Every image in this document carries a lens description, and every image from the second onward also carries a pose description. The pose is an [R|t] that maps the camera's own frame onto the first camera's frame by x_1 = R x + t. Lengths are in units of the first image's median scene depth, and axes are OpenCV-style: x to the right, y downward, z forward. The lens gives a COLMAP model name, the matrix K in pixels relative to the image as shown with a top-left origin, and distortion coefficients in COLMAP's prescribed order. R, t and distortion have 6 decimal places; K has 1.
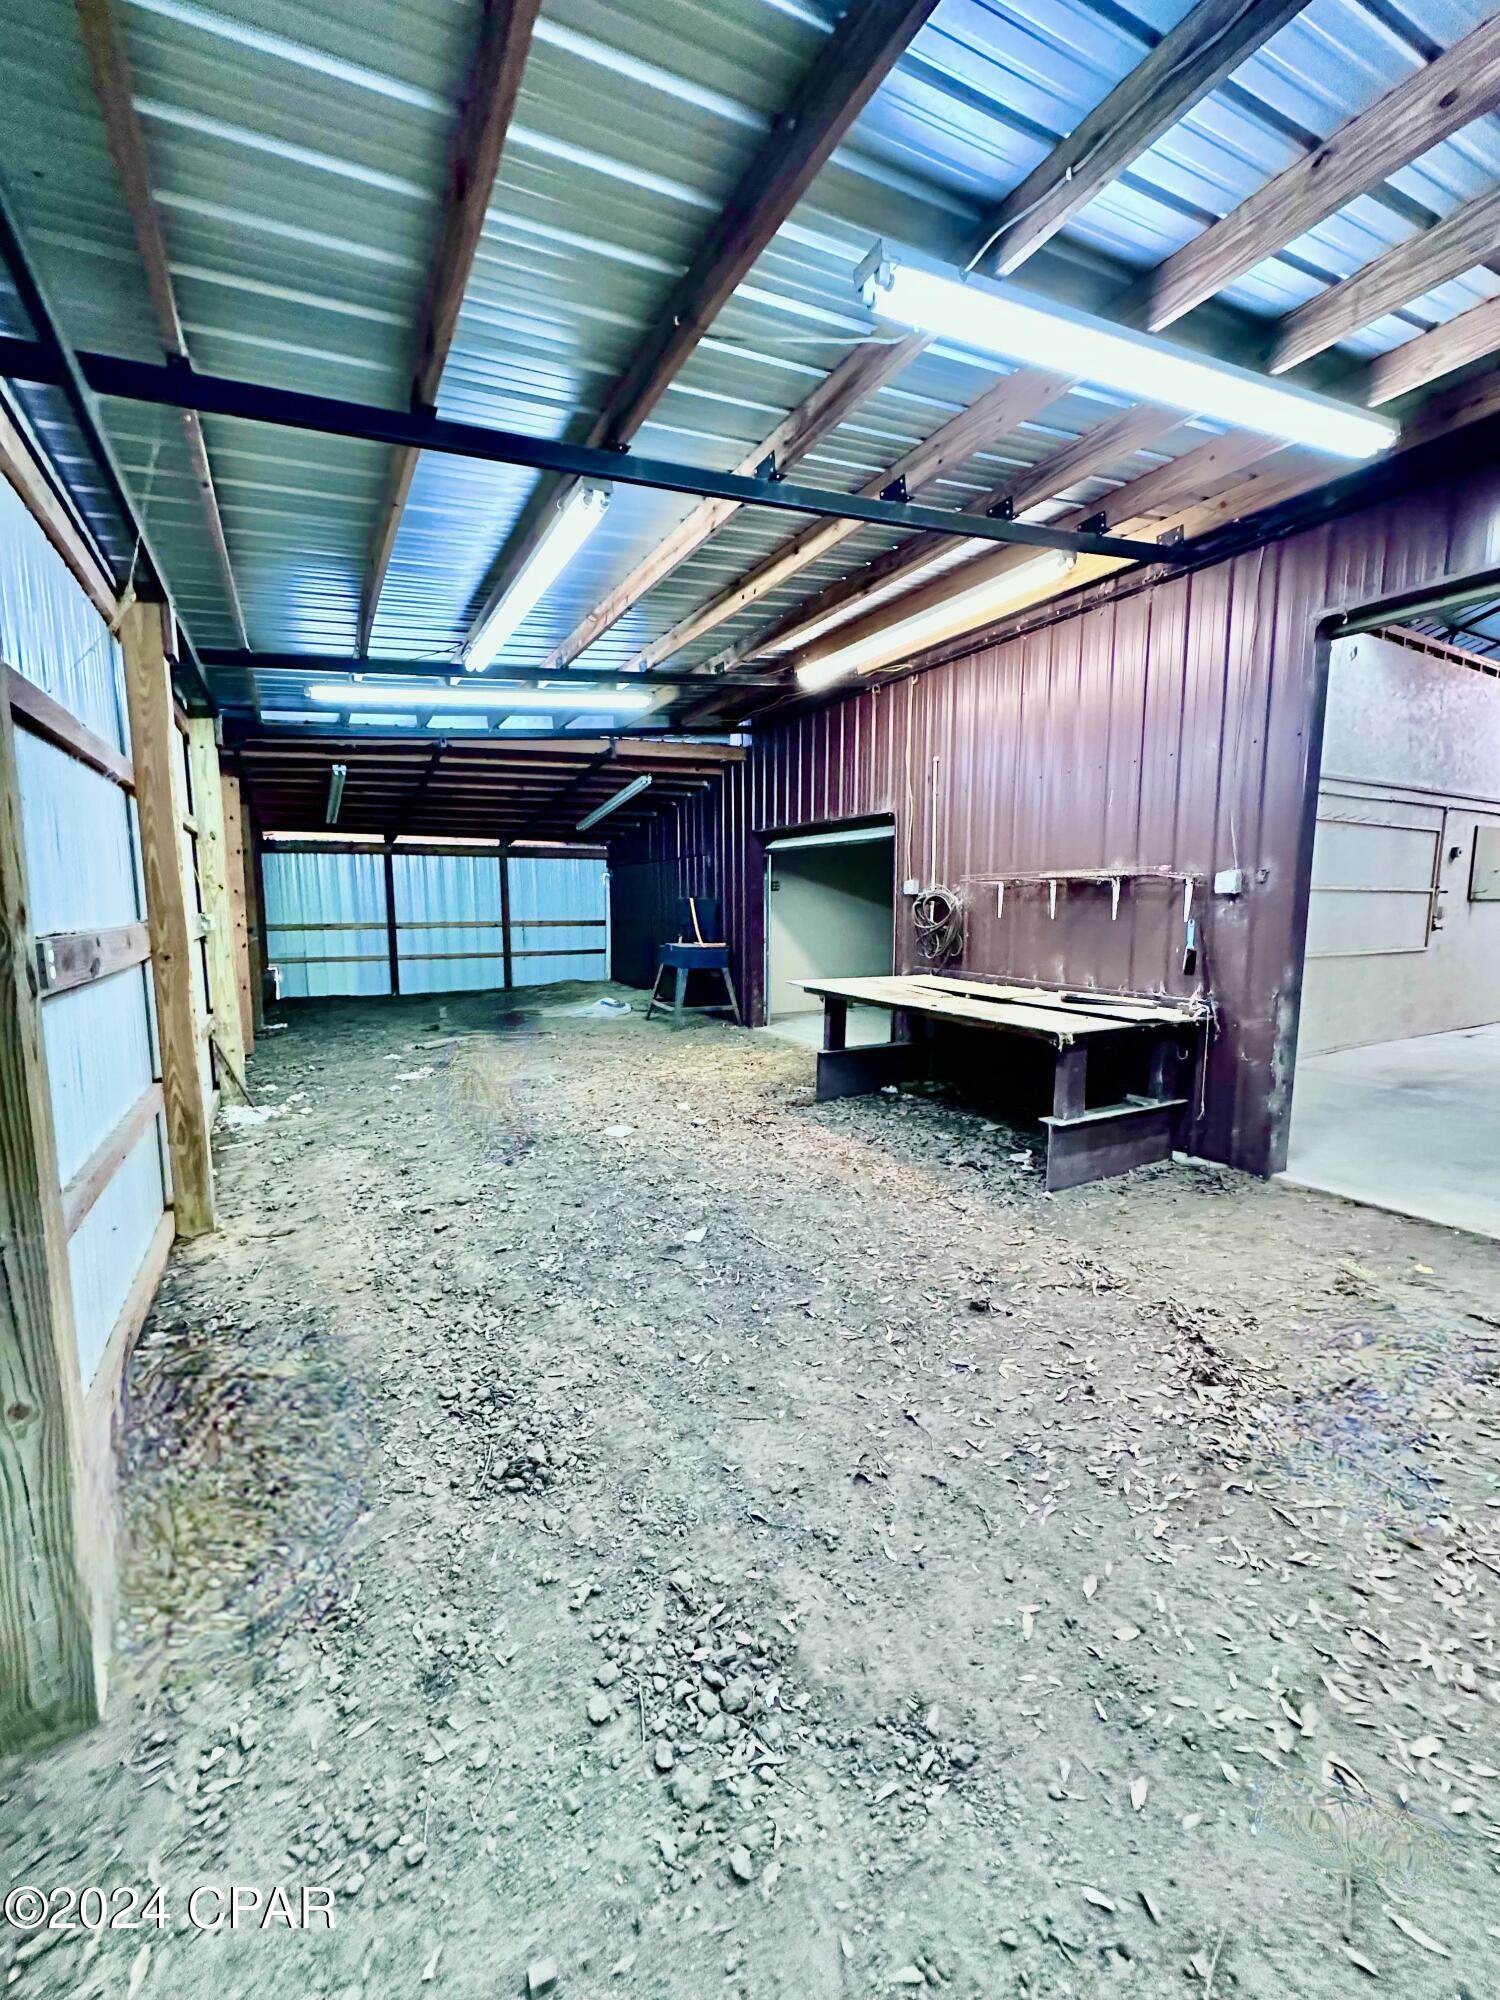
lens RADIAL K [[797.3, 0, 753.7], [0, 797.3, 998.4], [0, 0, 1]] dist [-0.000111, -0.000292]
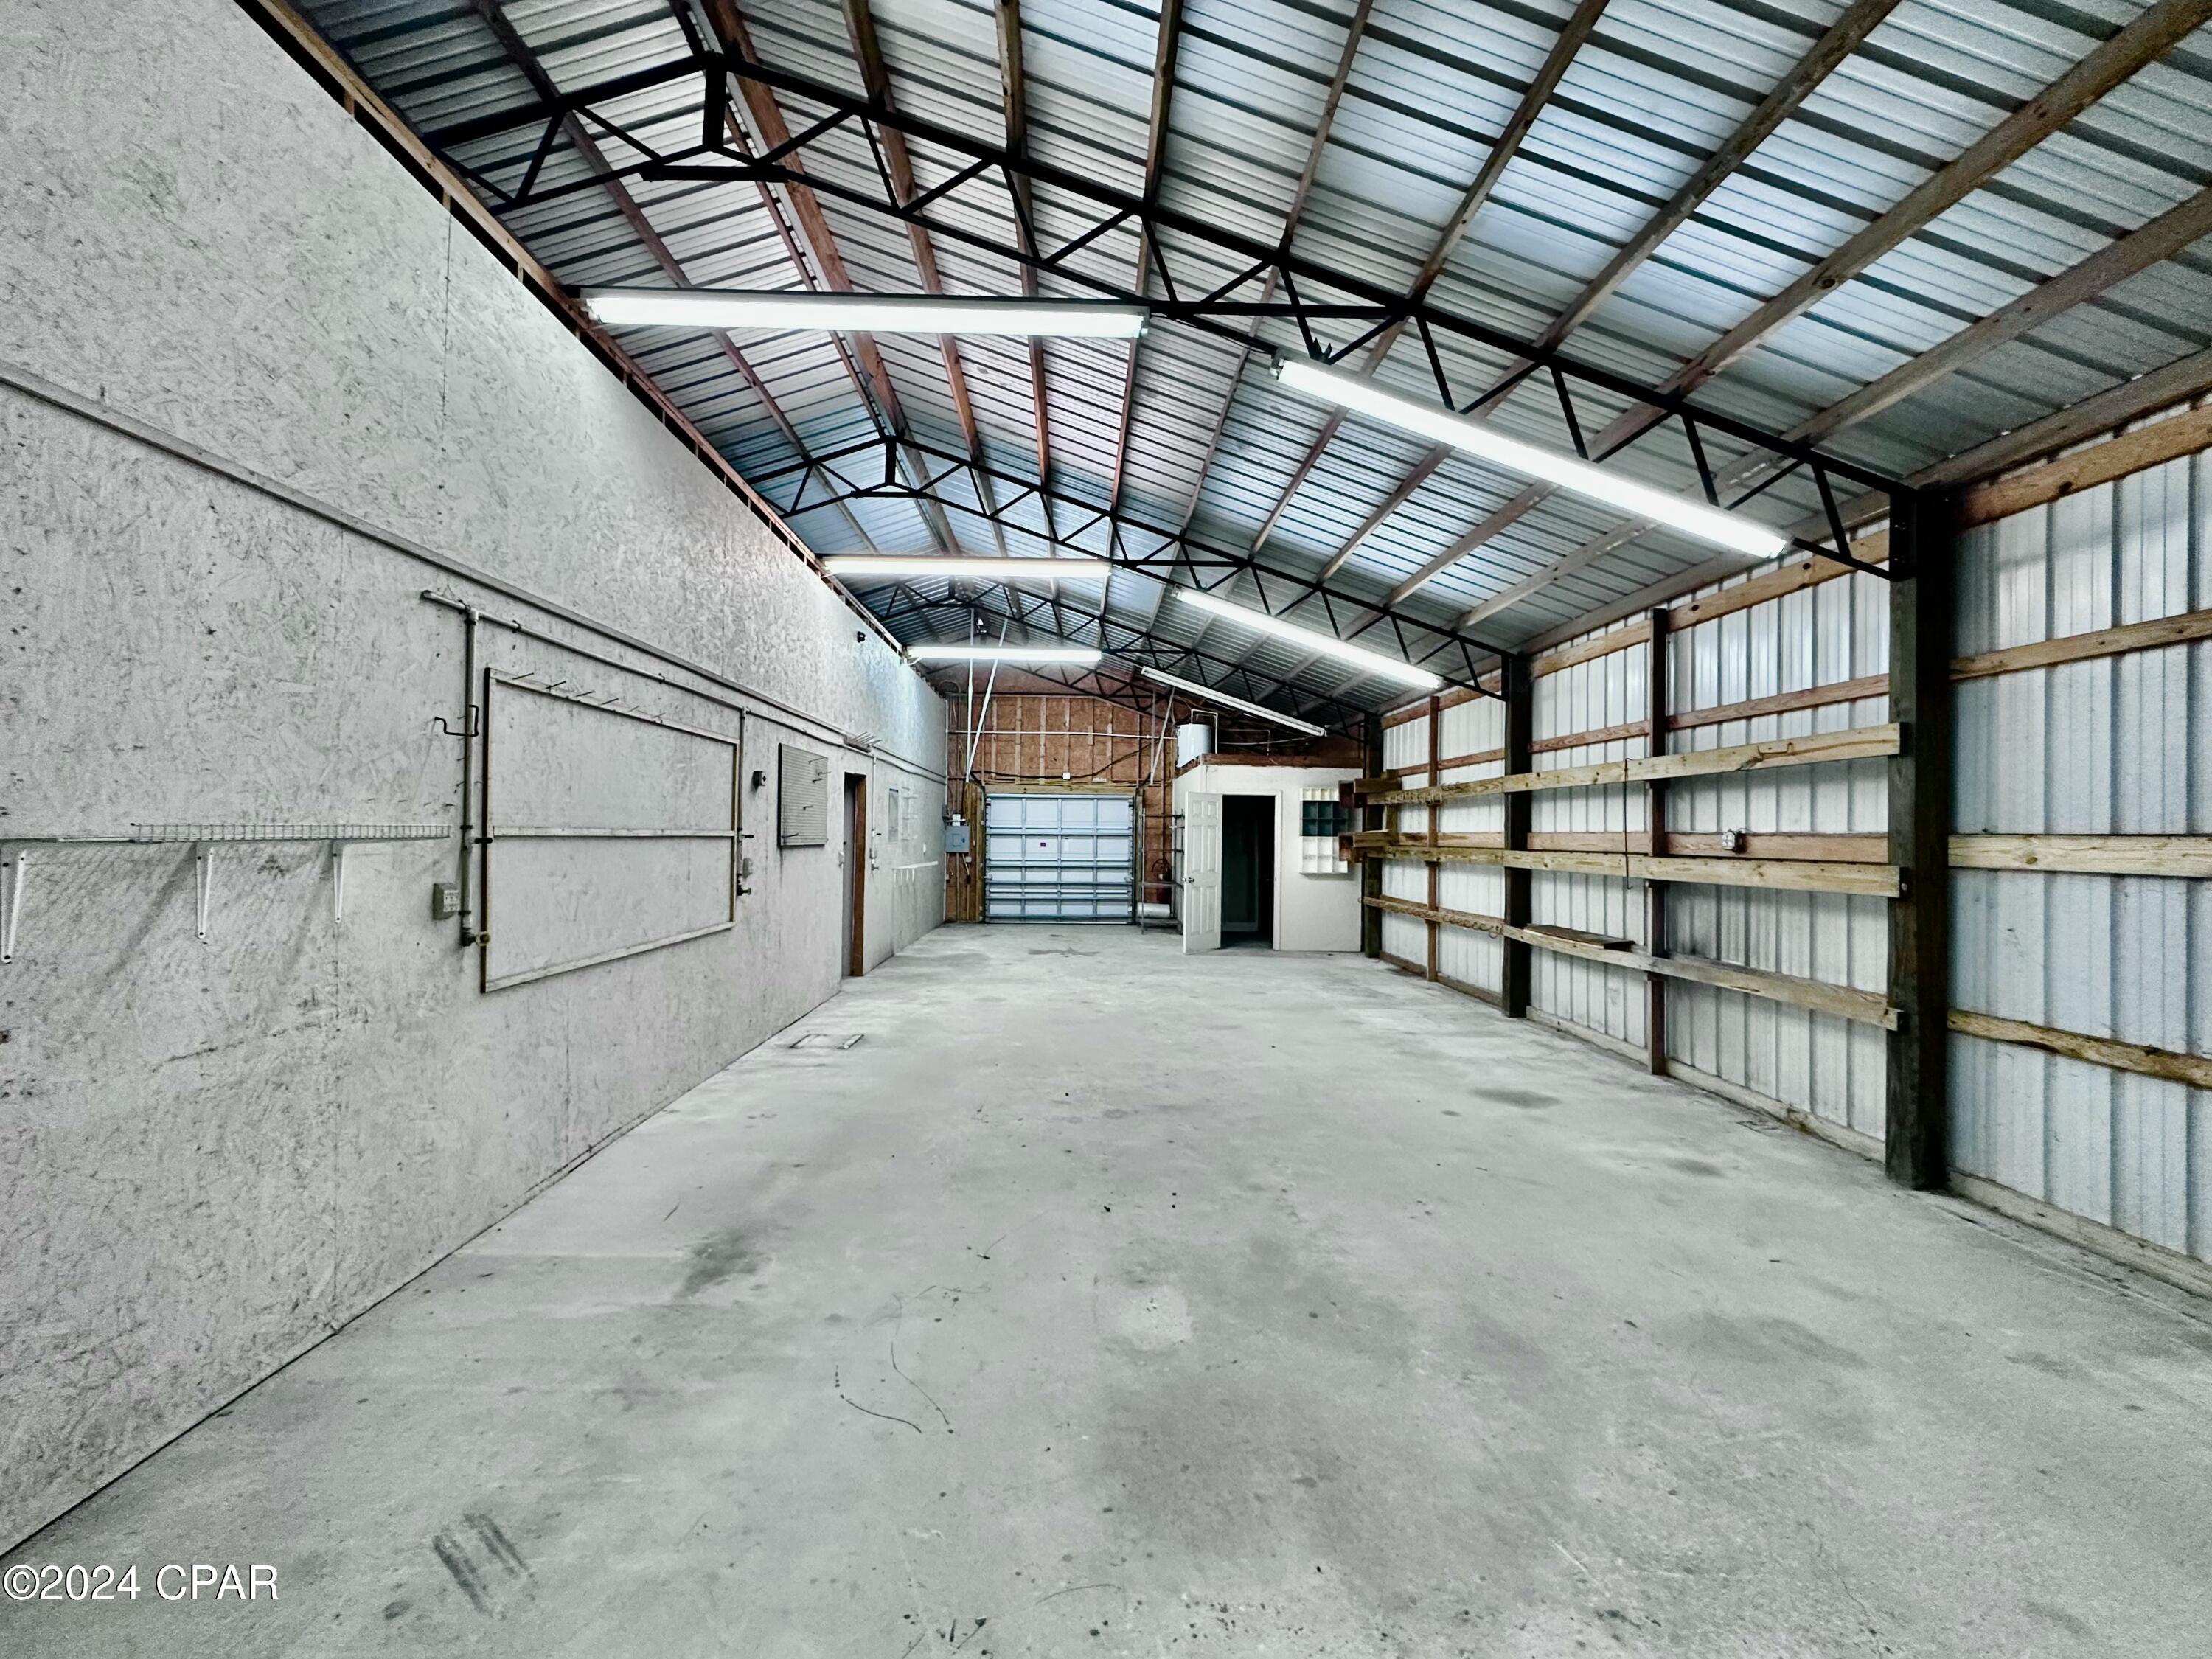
lens RADIAL K [[881.8, 0, 1106.9], [0, 881.8, 828.4], [0, 0, 1]] dist [-0.000111, -0.000292]
pose [[0.463673, 0.011650, 0.885930, 0.356682], [0.096615, 0.993286, -0.063627, -0.064774], [-0.880723, 0.115096, 0.459435, 0.403023]]
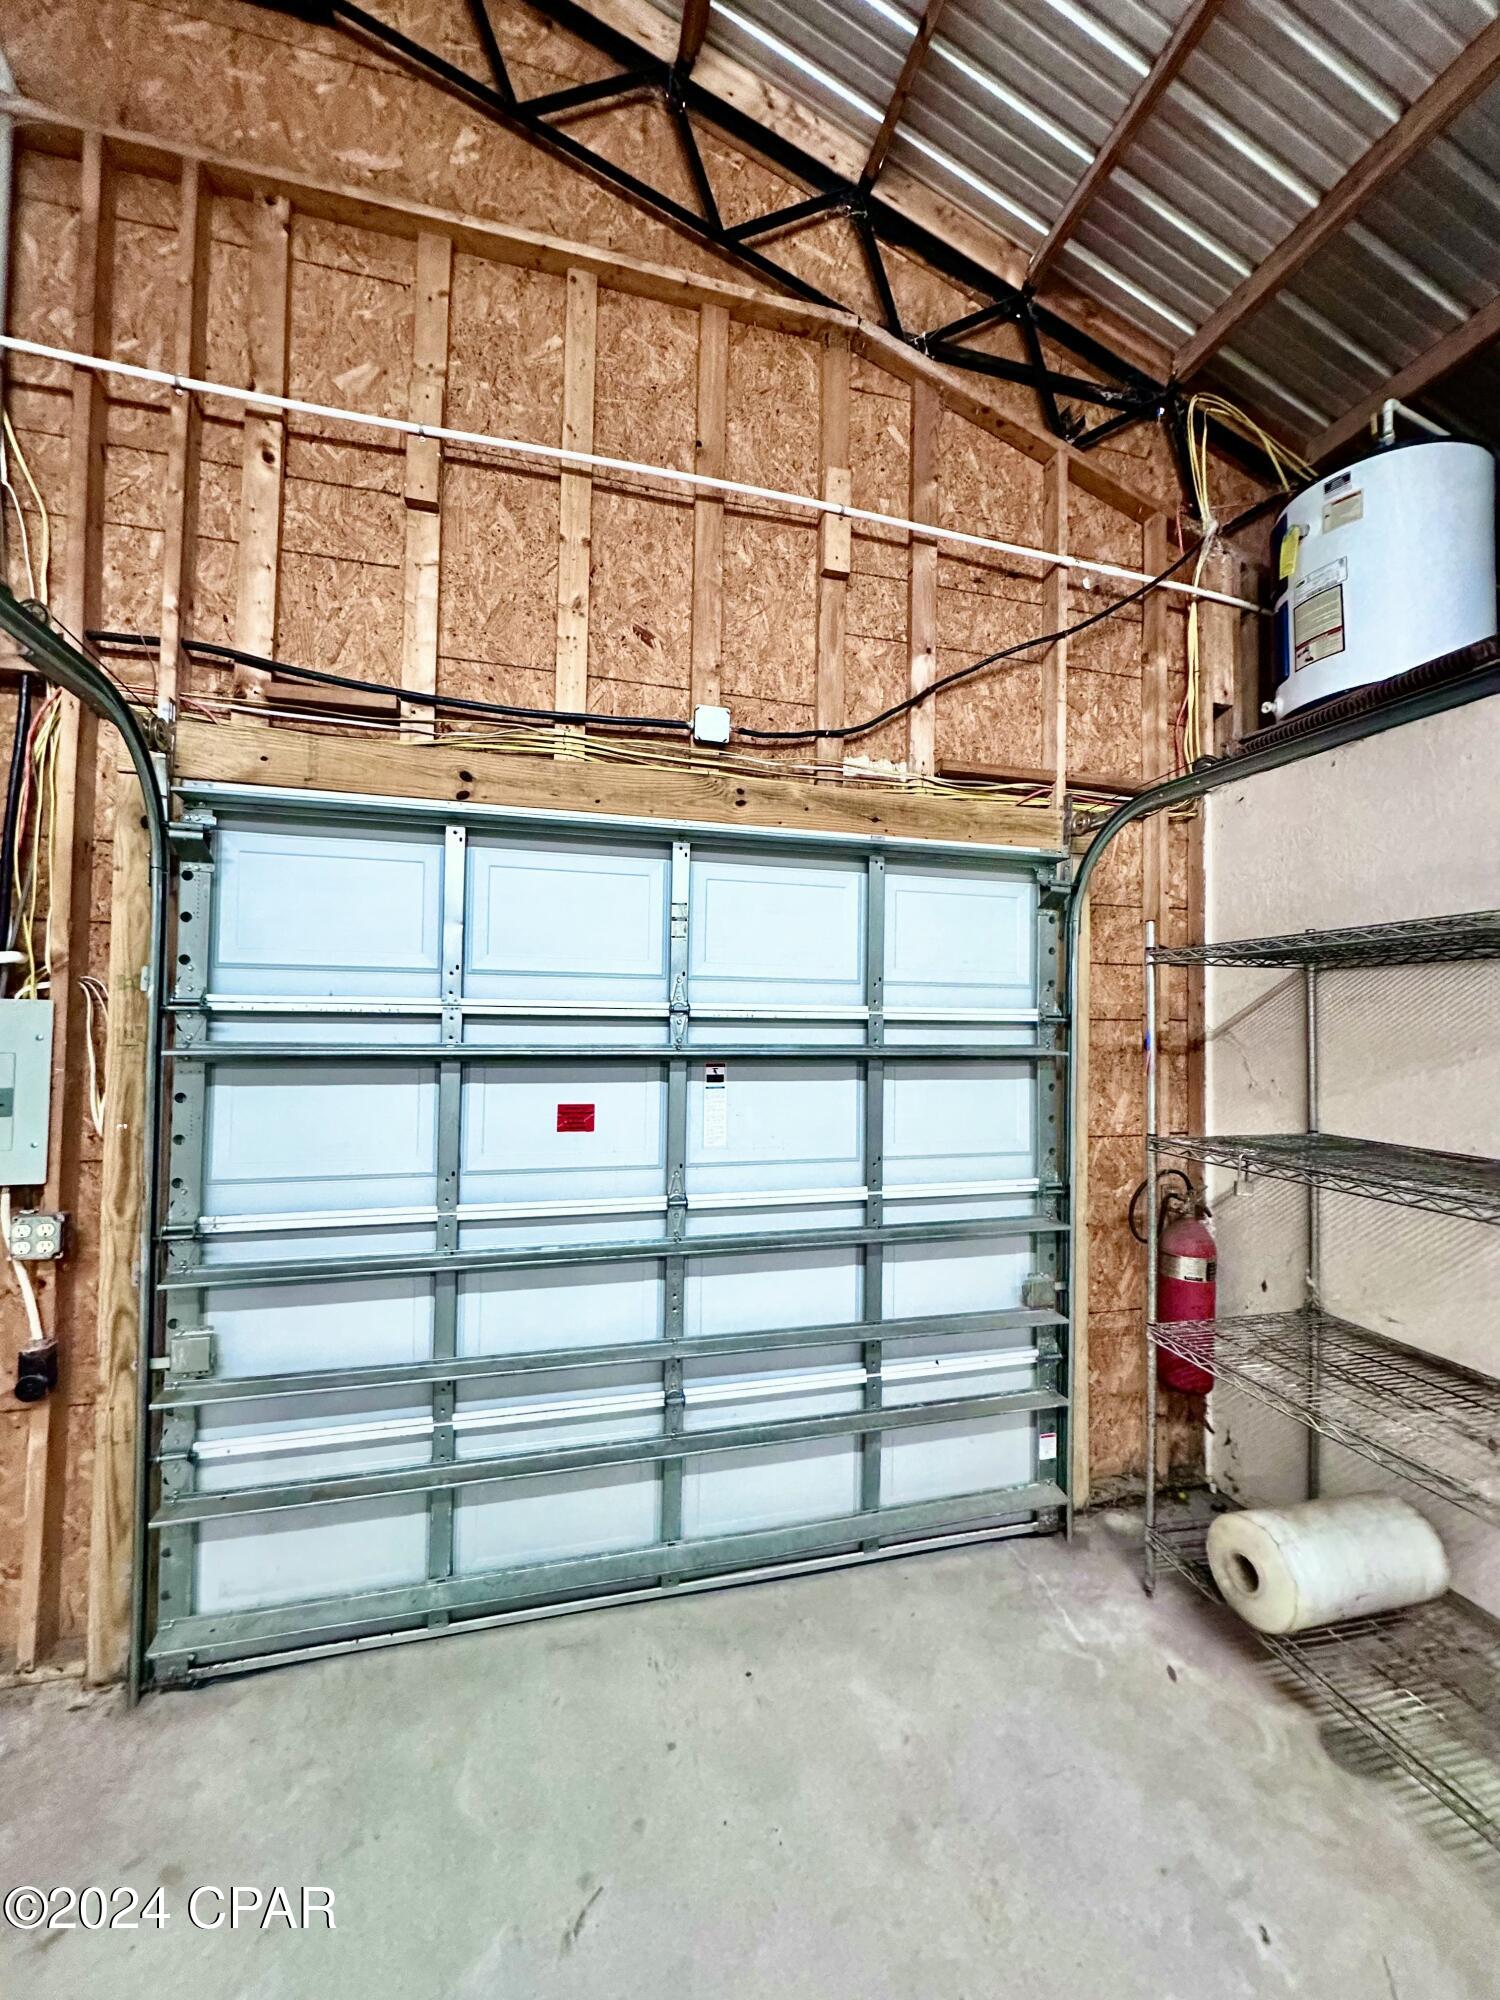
lens RADIAL K [[797.3, 0, 755.2], [0, 797.3, 1003.6], [0, 0, 1]] dist [-0.000111, -0.000292]
pose [[0.250171, 0.034234, 0.967596, 0.871241], [0.103699, 0.992679, -0.061933, -0.108402], [-0.962632, 0.115832, 0.244790, 0.728967]]
